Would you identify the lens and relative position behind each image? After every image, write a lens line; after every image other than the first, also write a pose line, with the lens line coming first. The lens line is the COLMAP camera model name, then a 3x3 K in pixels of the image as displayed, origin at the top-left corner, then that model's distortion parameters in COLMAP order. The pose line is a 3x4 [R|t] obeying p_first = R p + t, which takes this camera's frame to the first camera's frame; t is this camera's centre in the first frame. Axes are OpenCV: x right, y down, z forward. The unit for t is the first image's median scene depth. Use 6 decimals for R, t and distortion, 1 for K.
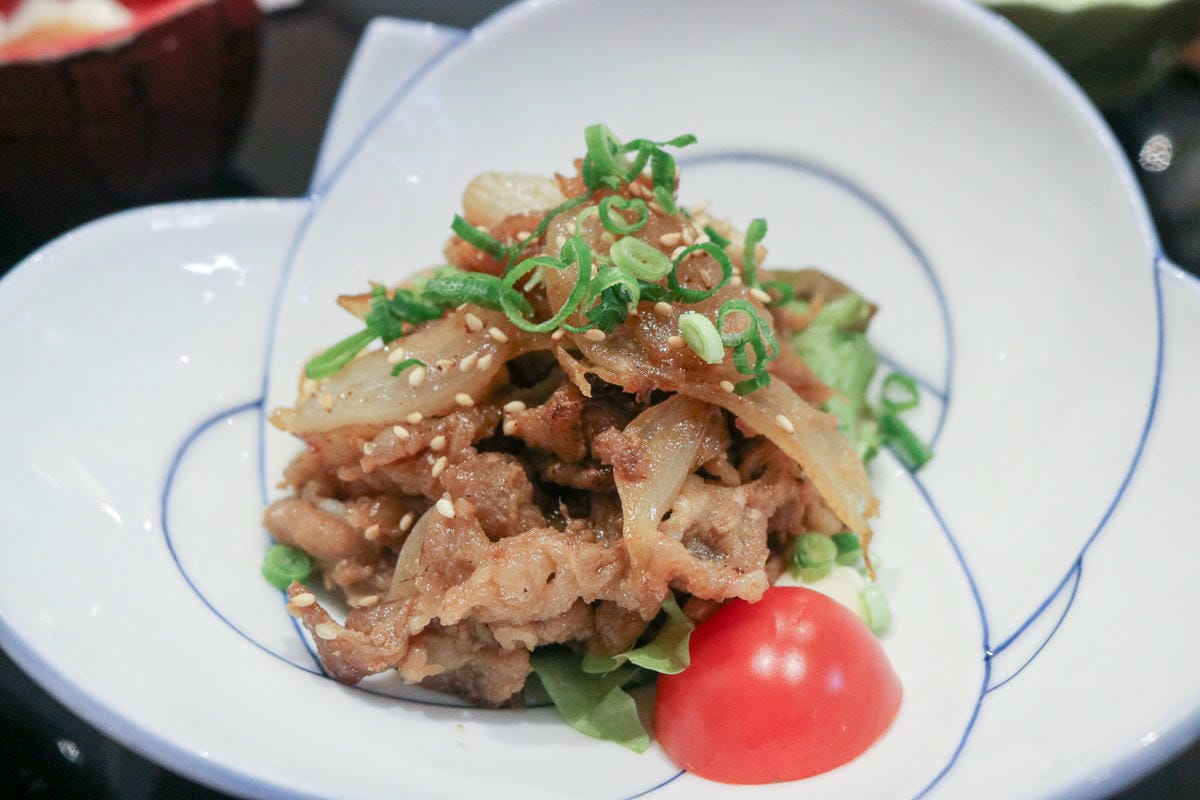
lens RADIAL K [[1550.5, 0, 600.0], [0, 1550.5, 400.0], [0, 0, 1]] dist [0.006364, -0.011187]
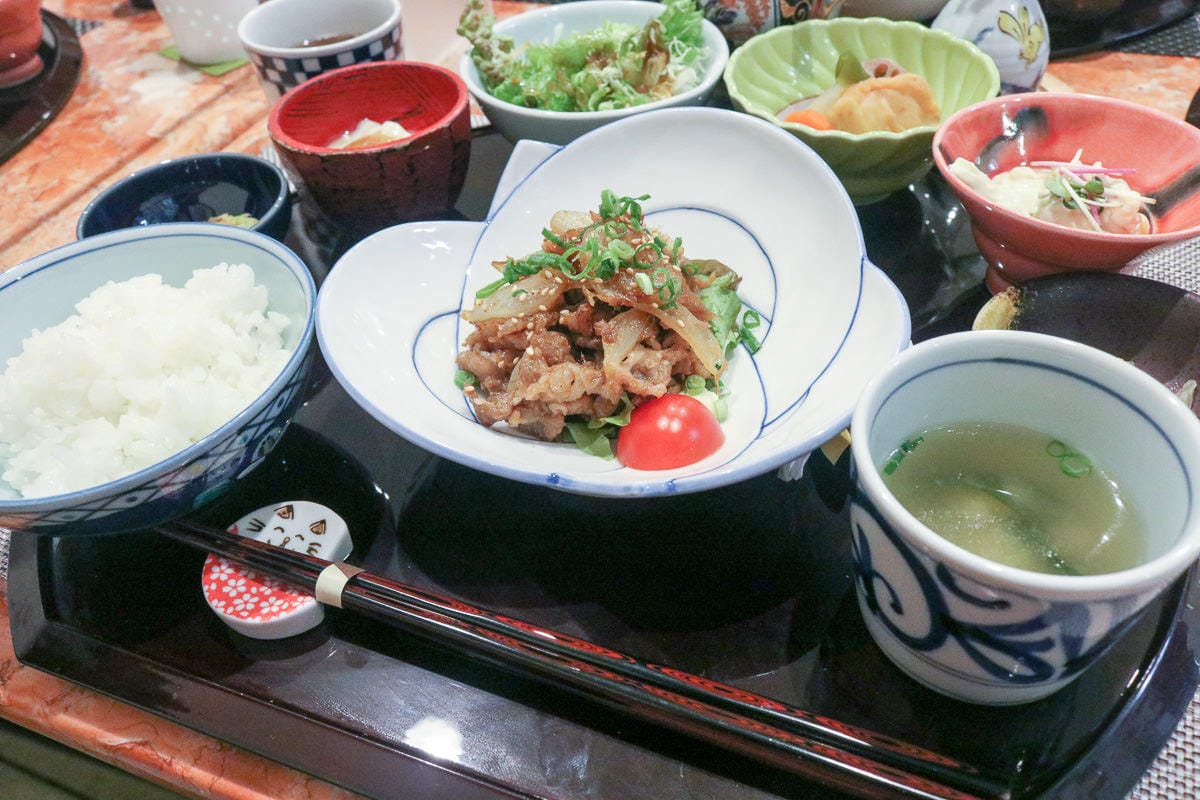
lens RADIAL K [[989.2, 0, 599.4], [0, 989.2, 380.7], [0, 0, 1]] dist [-0.002950, -0.001119]
pose [[0.994391, 0.047411, -0.094550, 0.139710], [-0.046271, 0.998828, 0.014220, 0.082928], [0.095113, -0.009765, 0.995419, -0.453697]]
